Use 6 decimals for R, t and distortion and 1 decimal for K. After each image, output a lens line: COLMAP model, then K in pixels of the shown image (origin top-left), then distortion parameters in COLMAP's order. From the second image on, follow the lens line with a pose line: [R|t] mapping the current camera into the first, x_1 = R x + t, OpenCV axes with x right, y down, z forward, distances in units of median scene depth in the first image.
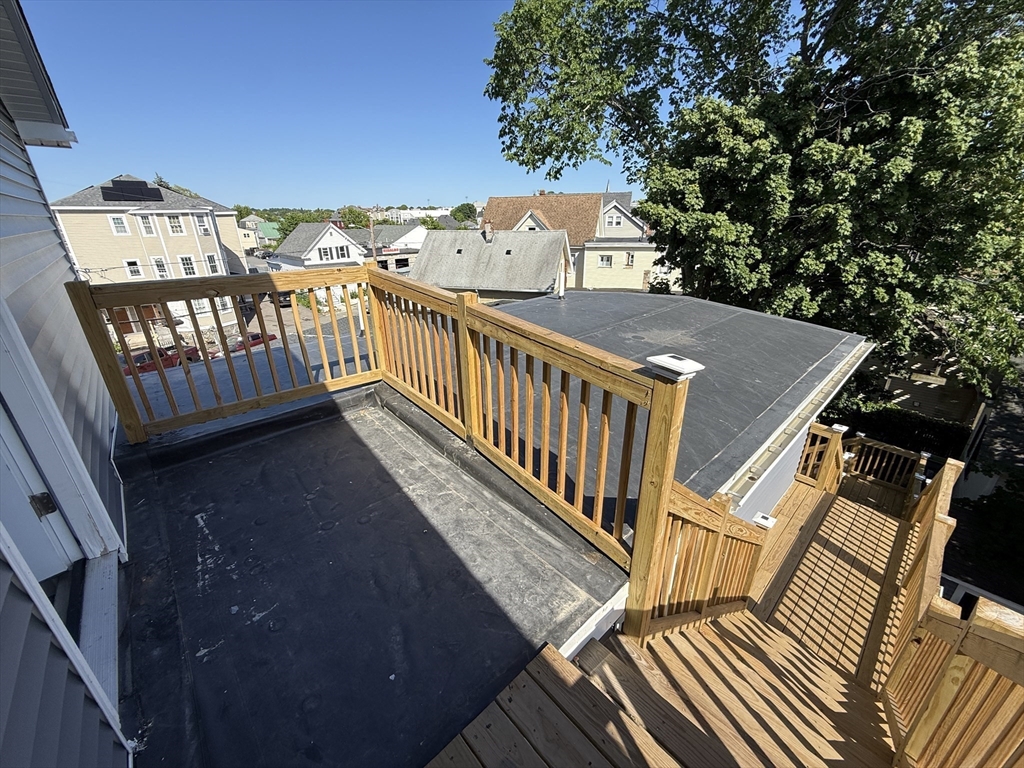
lens RADIAL K [[408.1, 0, 508.9], [0, 408.1, 382.6], [0, 0, 1]] dist [-0.000265, 0.000560]
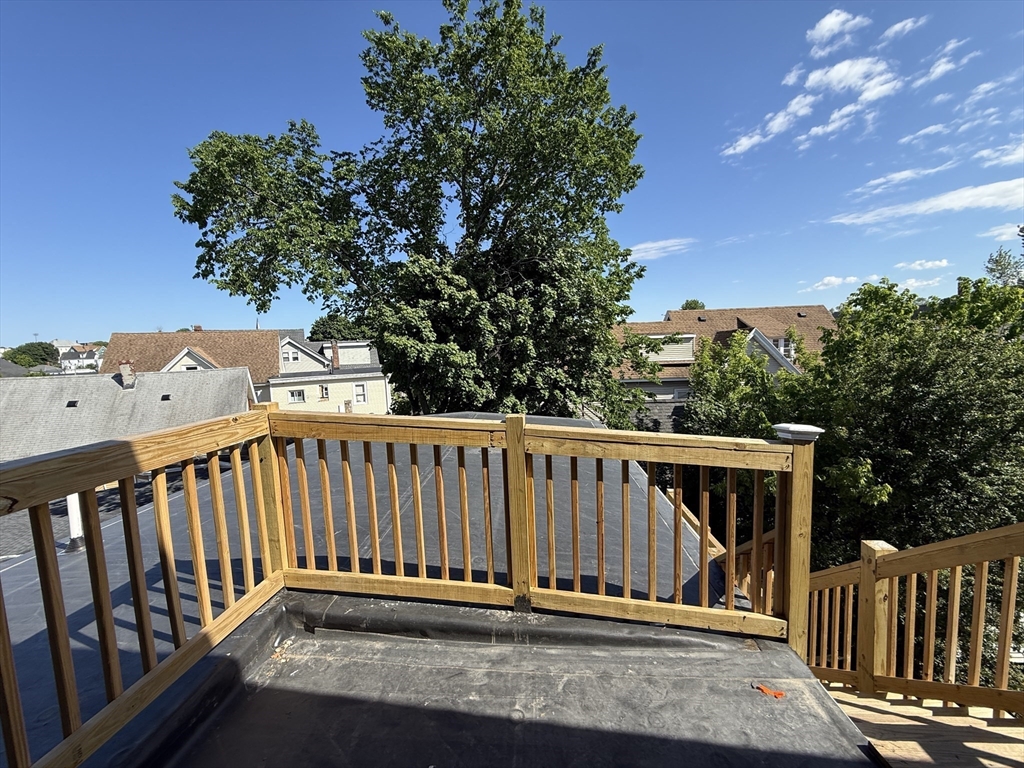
lens RADIAL K [[408.1, 0, 508.9], [0, 408.1, 382.6], [0, 0, 1]] dist [-0.000265, 0.000560]
pose [[0.718278, -0.078863, 0.691272, -0.190842], [0.286498, 0.938936, -0.190573, -0.033602], [-0.634031, 0.334932, 0.697011, 0.104809]]
